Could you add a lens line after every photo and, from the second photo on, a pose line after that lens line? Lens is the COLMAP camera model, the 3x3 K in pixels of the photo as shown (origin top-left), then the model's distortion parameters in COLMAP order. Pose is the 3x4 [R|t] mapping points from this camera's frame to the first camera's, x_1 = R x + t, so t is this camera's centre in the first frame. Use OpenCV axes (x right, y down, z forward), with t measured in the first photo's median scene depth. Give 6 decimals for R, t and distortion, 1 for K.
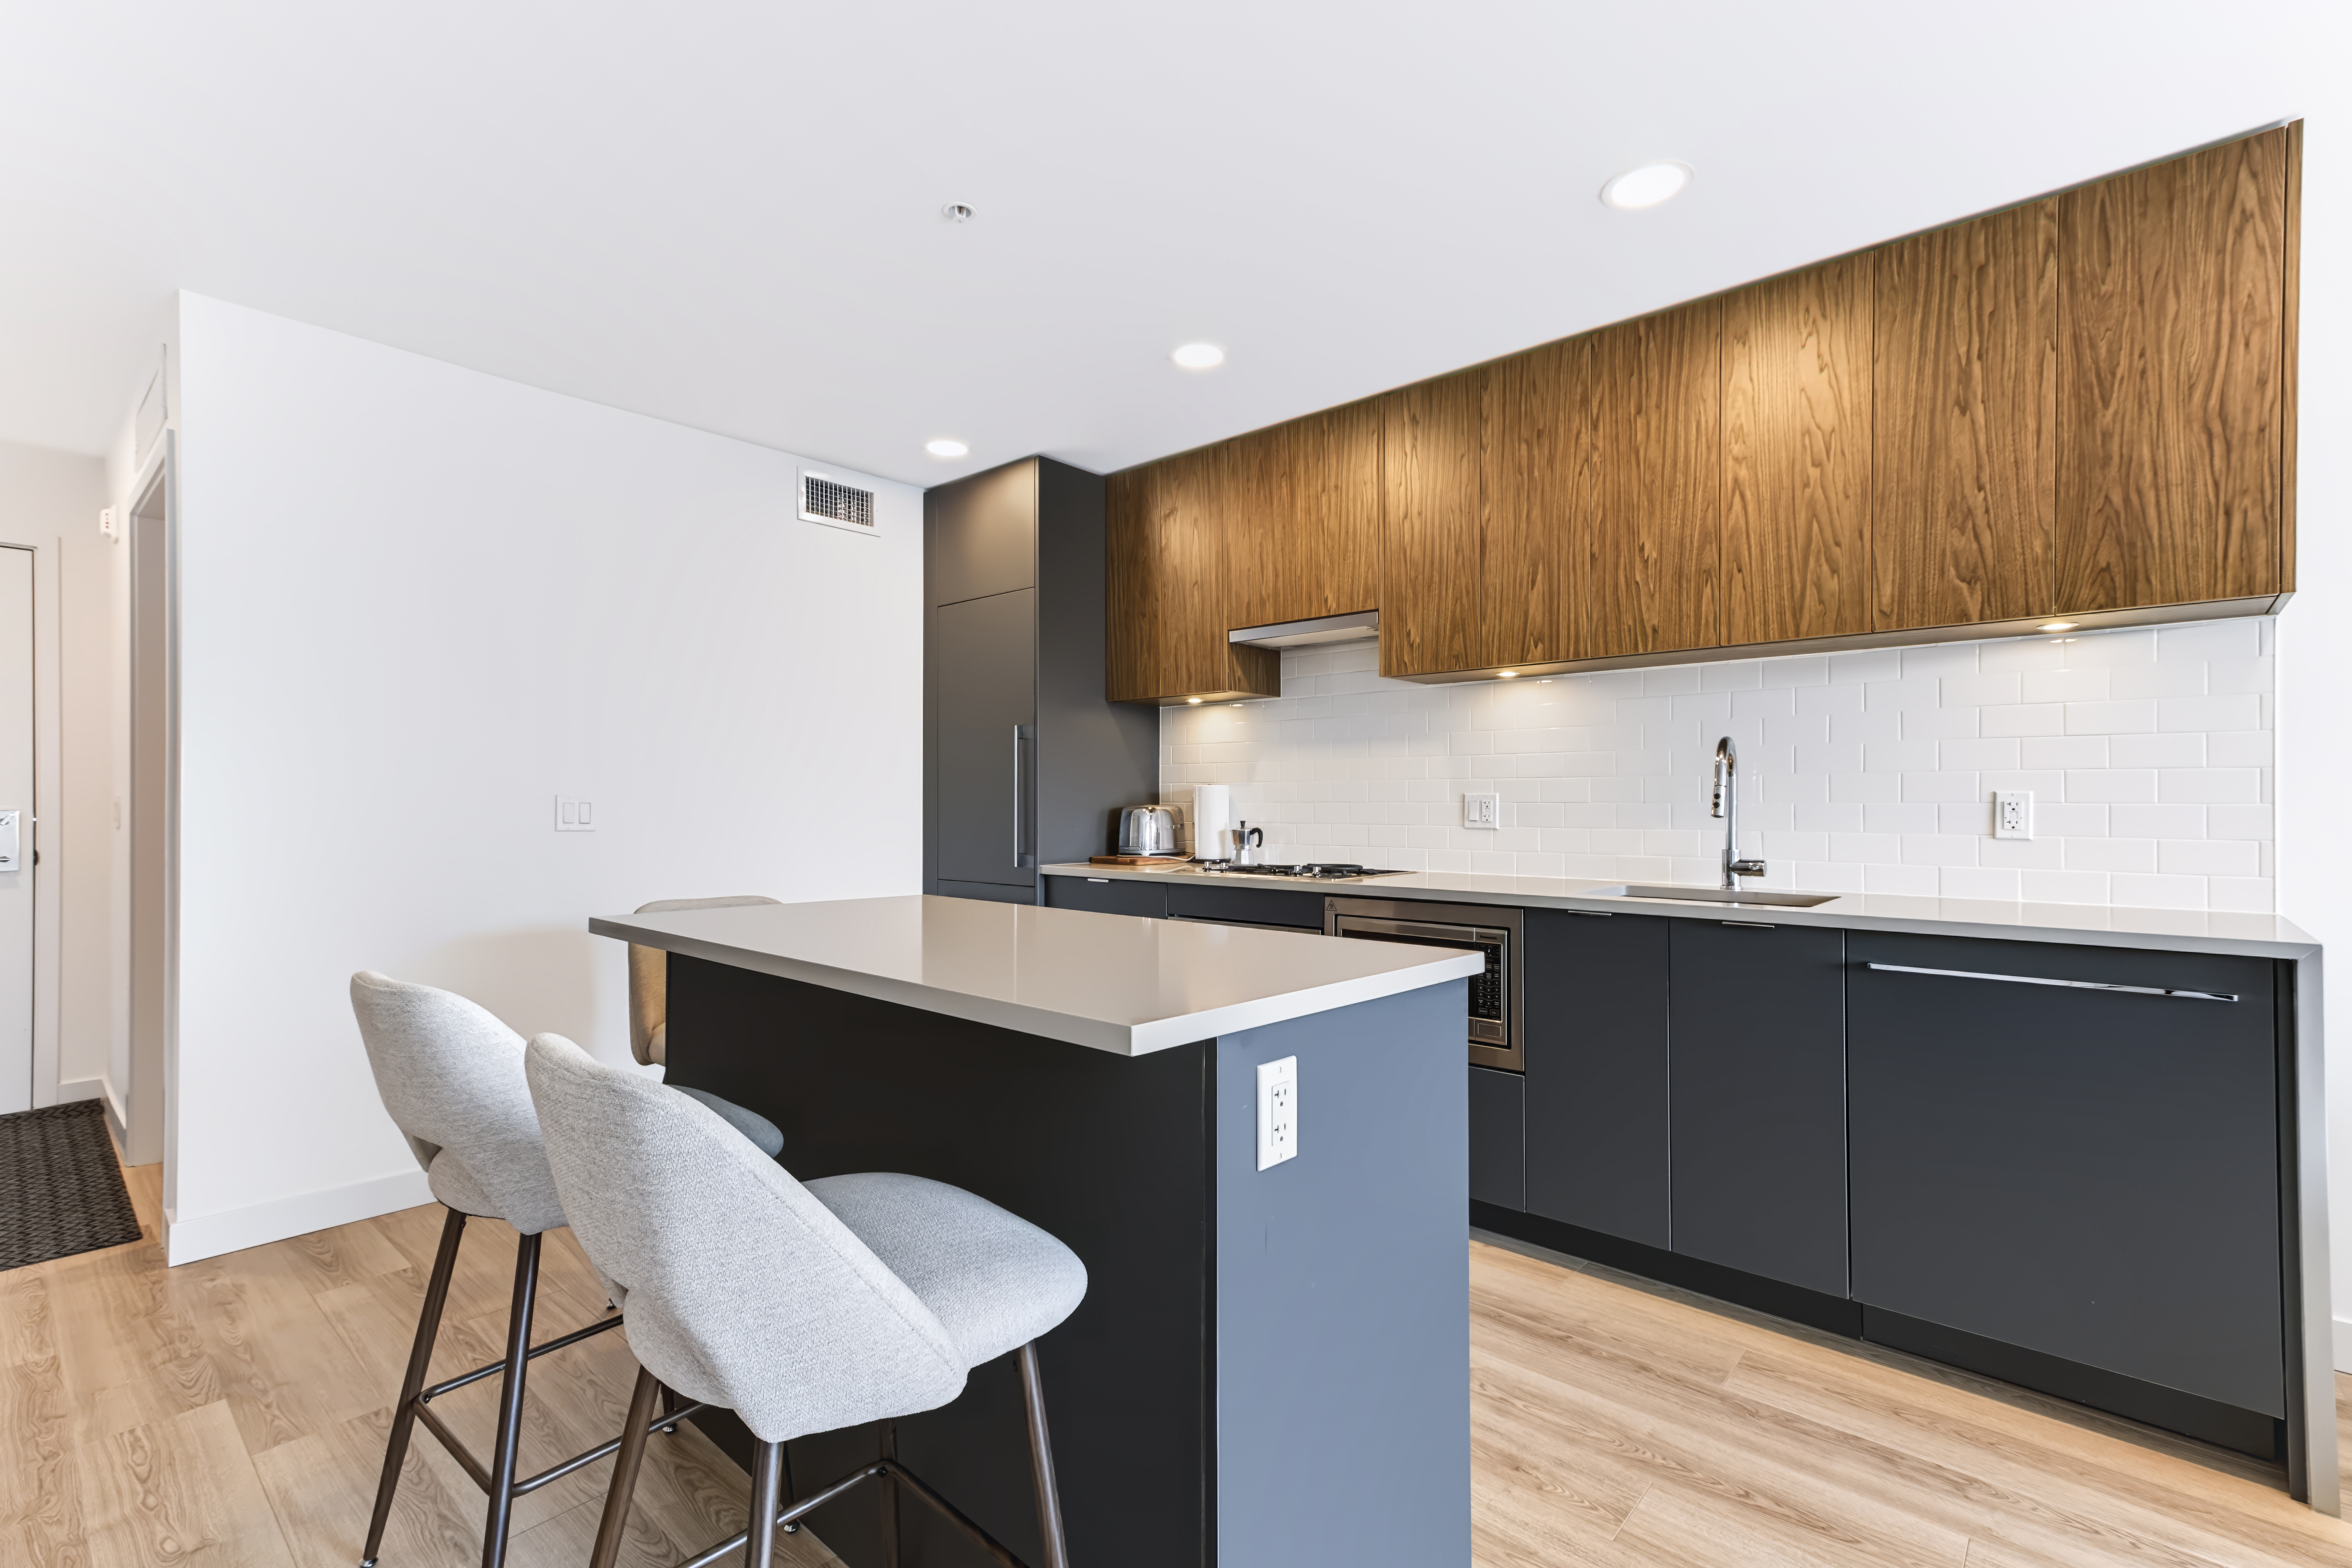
lens RADIAL K [[1065.2, 0, 1181.0], [0, 1065.2, 800.7], [0, 0, 1]] dist [0.028932, -0.000722]
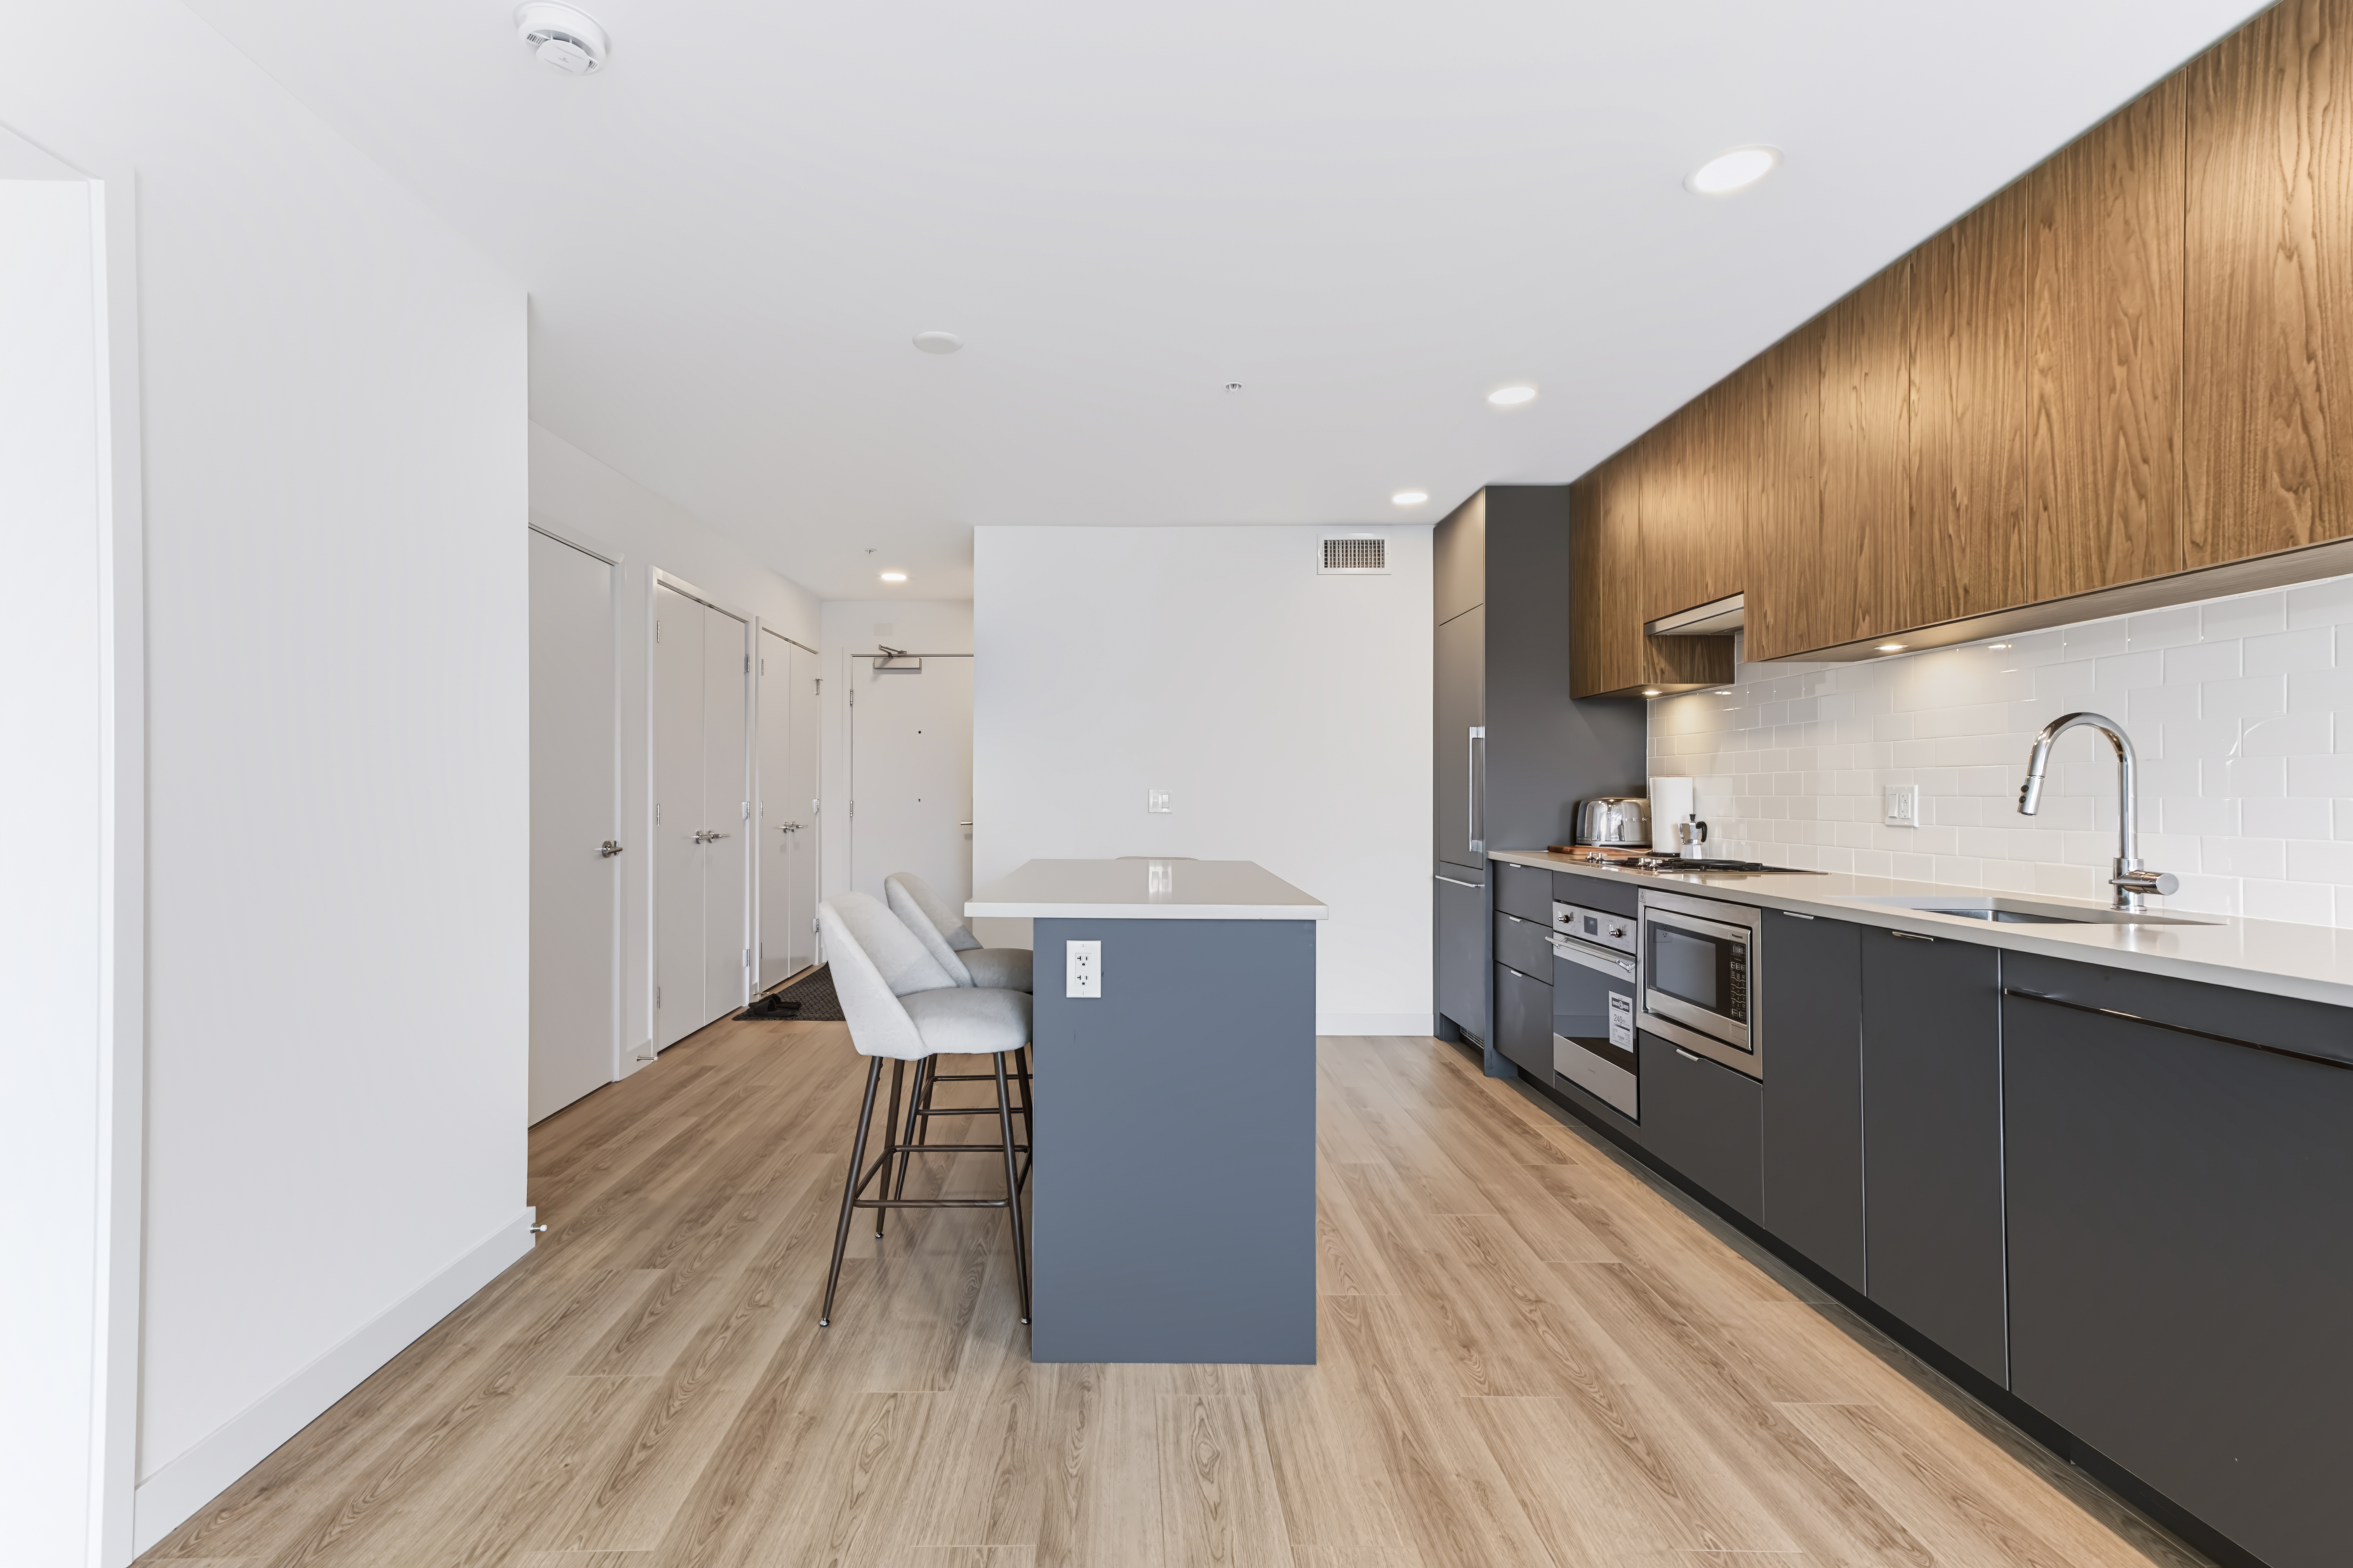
lens RADIAL K [[1080.5, 0, 1110.7], [0, 1080.5, 791.1], [0, 0, 1]] dist [0.026448, -0.000021]
pose [[0.655270, -0.002280, -0.755391, 0.686137], [0.001136, 0.999997, -0.002033, -0.001708], [0.755394, 0.000474, 0.655271, -0.071174]]
